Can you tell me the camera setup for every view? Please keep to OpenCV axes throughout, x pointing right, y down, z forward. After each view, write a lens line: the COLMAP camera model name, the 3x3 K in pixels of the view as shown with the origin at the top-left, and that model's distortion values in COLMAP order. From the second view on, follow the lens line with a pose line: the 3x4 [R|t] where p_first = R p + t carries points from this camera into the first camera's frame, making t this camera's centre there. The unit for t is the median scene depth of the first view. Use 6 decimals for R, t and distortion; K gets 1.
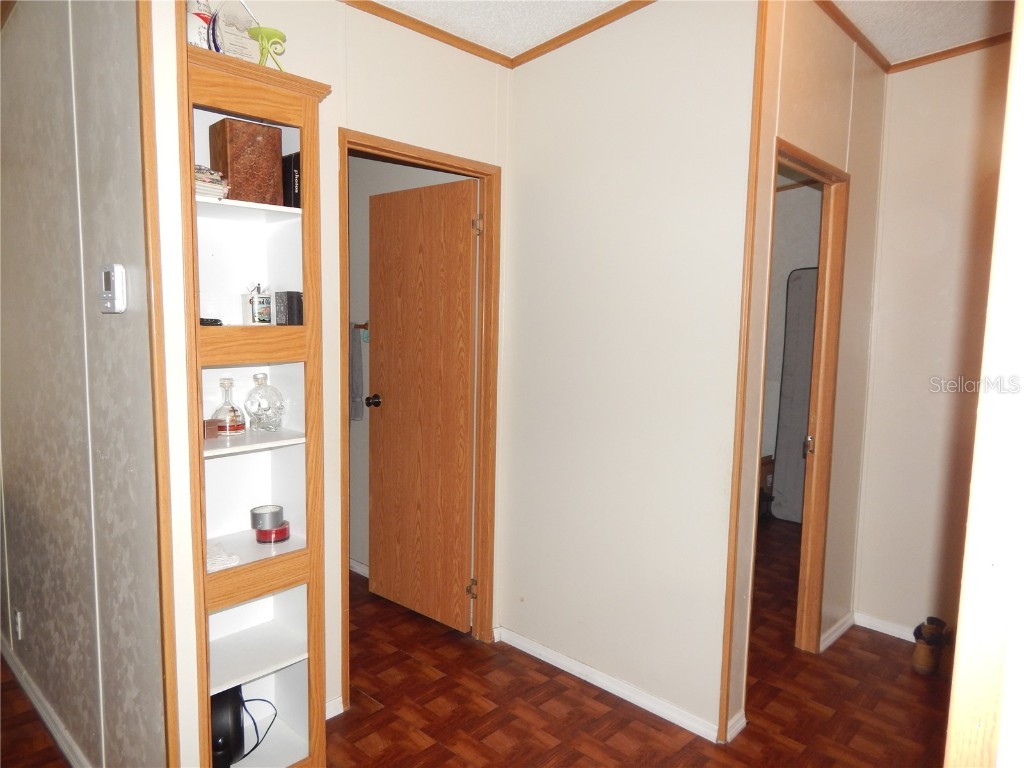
lens RADIAL K [[673.9, 0, 512.0], [0, 673.9, 384.0], [0, 0, 1]] dist [0.031811, -0.033764]
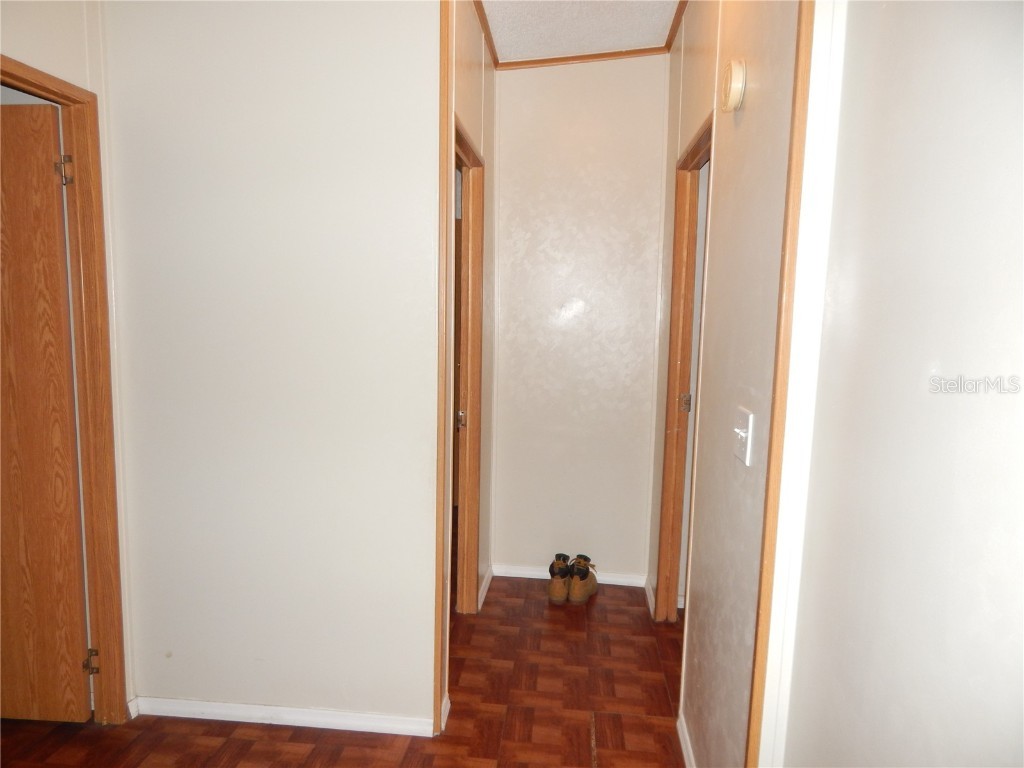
lens RADIAL K [[673.9, 0, 512.0], [0, 673.9, 384.0], [0, 0, 1]] dist [0.031811, -0.033764]
pose [[0.795833, -0.083557, 0.599723, -0.121170], [0.064448, 0.996496, 0.053314, -0.015118], [-0.602076, -0.003778, 0.798430, 0.127633]]
